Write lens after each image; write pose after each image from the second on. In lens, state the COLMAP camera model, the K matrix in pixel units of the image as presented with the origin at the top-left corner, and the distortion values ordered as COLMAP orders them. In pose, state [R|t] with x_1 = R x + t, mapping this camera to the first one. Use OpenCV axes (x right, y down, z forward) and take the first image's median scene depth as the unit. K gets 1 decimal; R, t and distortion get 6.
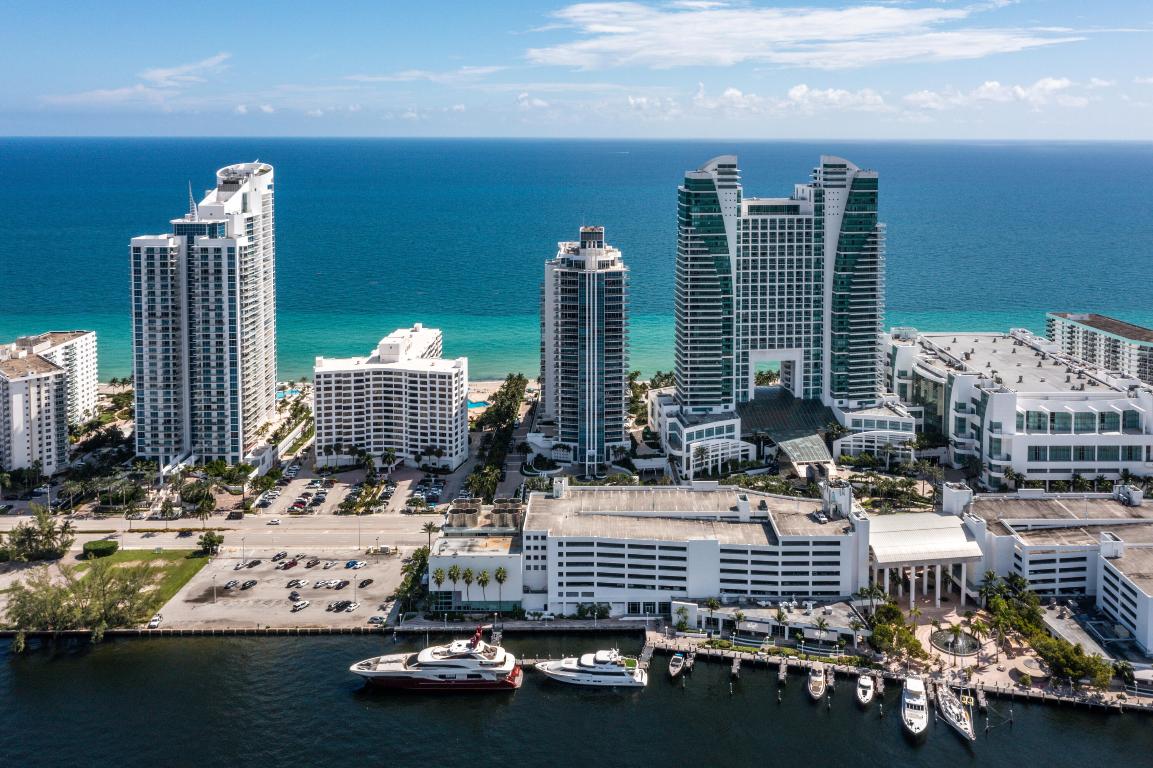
lens RADIAL K [[908.4, 0, 576.5], [0, 908.4, 384.0], [0, 0, 1]] dist [-0.002216, 0.004345]
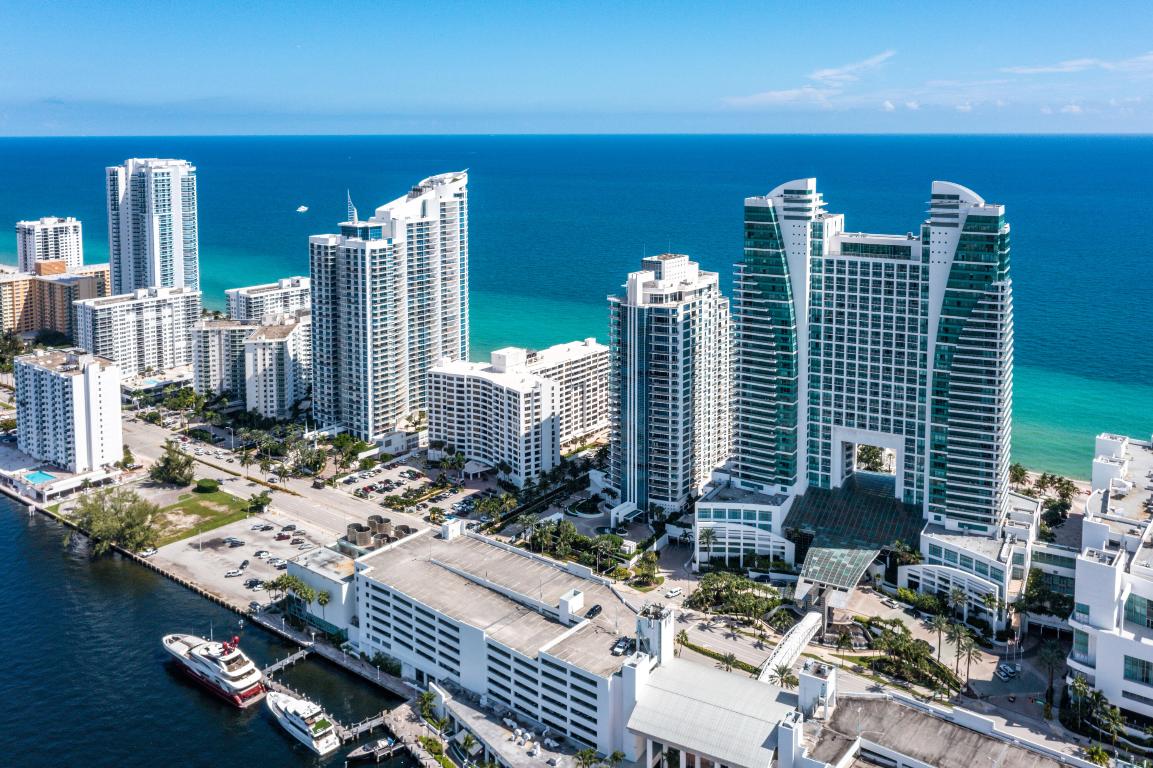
lens RADIAL K [[908.4, 0, 576.5], [0, 908.4, 384.0], [0, 0, 1]] dist [-0.002216, 0.004345]
pose [[0.800635, 0.156499, -0.578352, 0.488634], [-0.154687, 0.986551, 0.052817, -0.084227], [0.578840, 0.047176, 0.814076, 0.242119]]
